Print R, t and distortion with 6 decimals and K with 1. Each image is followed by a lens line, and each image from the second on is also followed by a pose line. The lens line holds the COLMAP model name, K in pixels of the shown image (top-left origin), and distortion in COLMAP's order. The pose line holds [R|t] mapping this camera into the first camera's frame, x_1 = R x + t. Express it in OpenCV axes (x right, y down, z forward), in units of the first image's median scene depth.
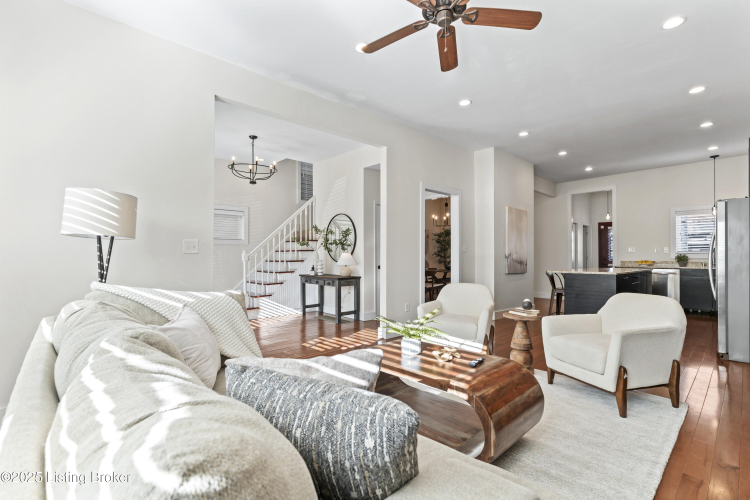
lens RADIAL K [[354.1, 0, 377.4], [0, 354.1, 255.6], [0, 0, 1]] dist [-0.000524, 0.000130]
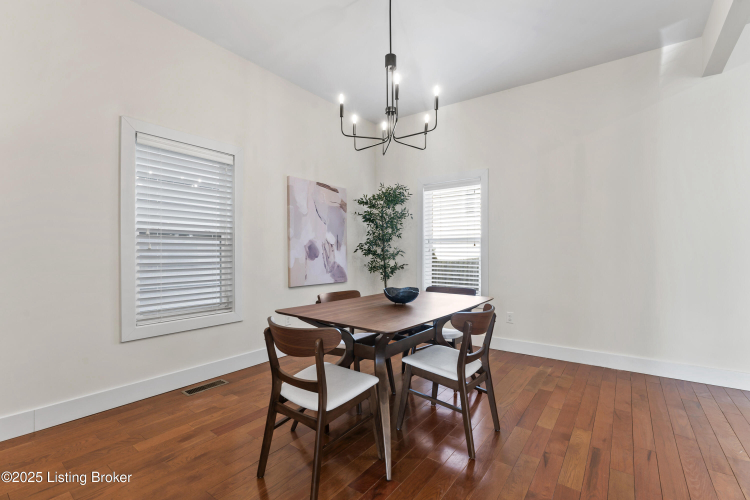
lens RADIAL K [[332.7, 0, 380.7], [0, 332.7, 255.2], [0, 0, 1]] dist [-0.002785, -0.000496]
pose [[0.983971, 0.000565, 0.178328, 0.194987], [-0.002118, 0.999961, 0.008516, -0.001100], [-0.178317, -0.008757, 0.983934, 1.027244]]
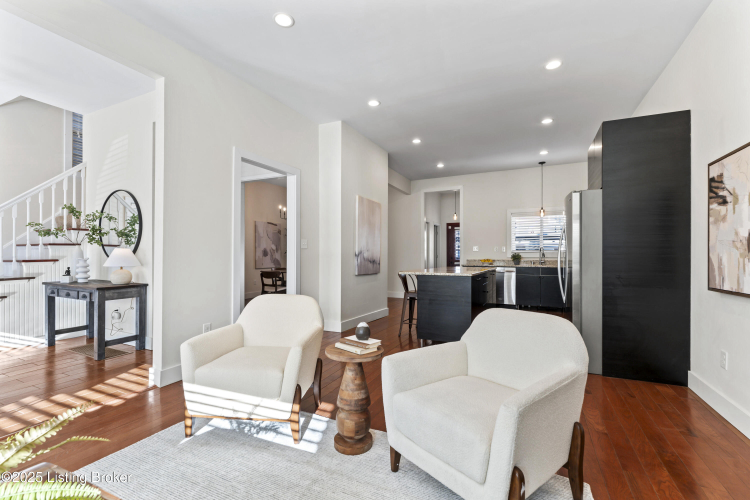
lens RADIAL K [[332.7, 0, 380.7], [0, 332.7, 255.2], [0, 0, 1]] dist [-0.002785, -0.000496]
pose [[0.930747, 0.003814, 0.365645, 0.125247], [-0.004703, 0.999988, 0.001540, 0.002007], [-0.365634, -0.003153, 0.930753, 0.235355]]
